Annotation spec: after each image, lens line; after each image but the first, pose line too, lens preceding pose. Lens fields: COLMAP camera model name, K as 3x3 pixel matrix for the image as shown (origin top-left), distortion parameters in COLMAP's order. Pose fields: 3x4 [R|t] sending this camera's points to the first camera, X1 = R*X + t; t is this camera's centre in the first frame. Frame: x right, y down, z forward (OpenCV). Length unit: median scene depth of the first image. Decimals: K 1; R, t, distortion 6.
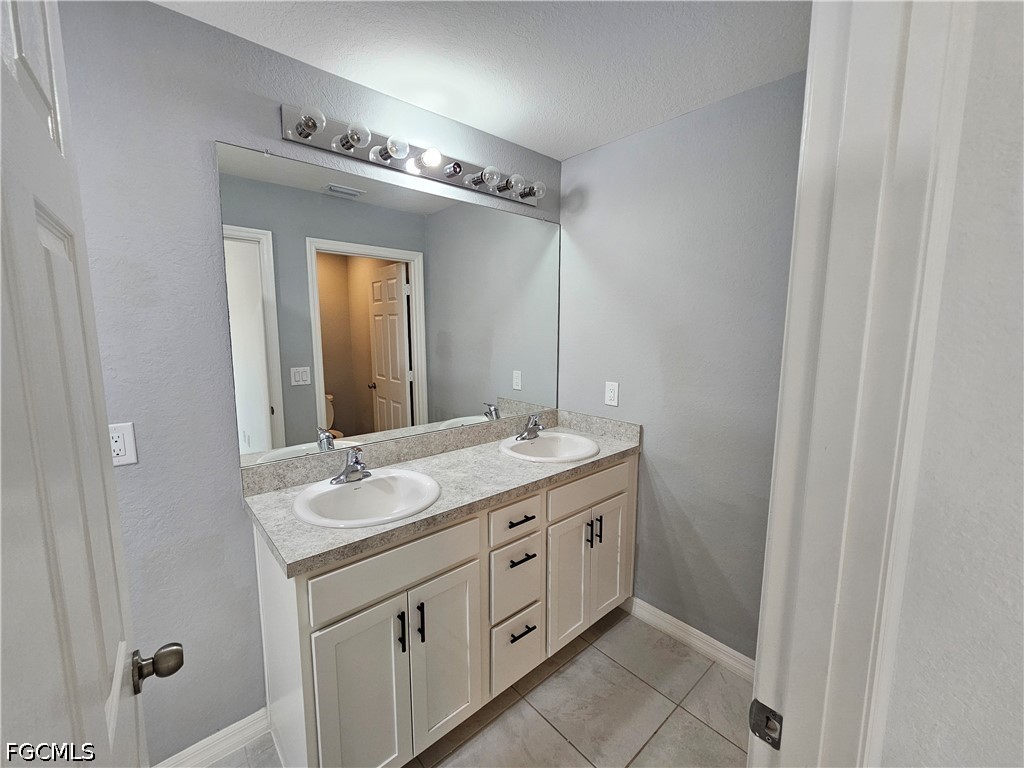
lens RADIAL K [[423.8, 0, 516.3], [0, 423.8, 382.3], [0, 0, 1]] dist [0.001103, -0.000467]
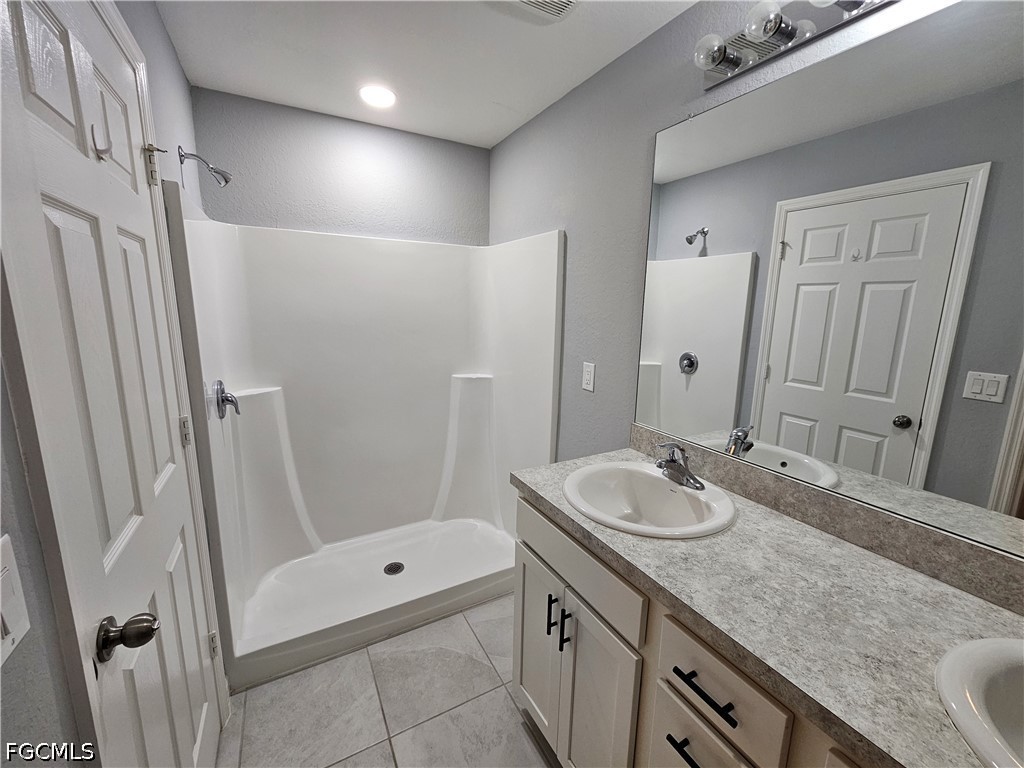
lens RADIAL K [[423.8, 0, 512.6], [0, 423.8, 378.0], [0, 0, 1]] dist [0.001103, -0.000467]
pose [[-0.231172, 0.161936, -0.959342, 0.443956], [-0.149129, 0.968501, 0.199417, -0.082645], [0.961416, 0.189165, -0.199741, 0.771682]]
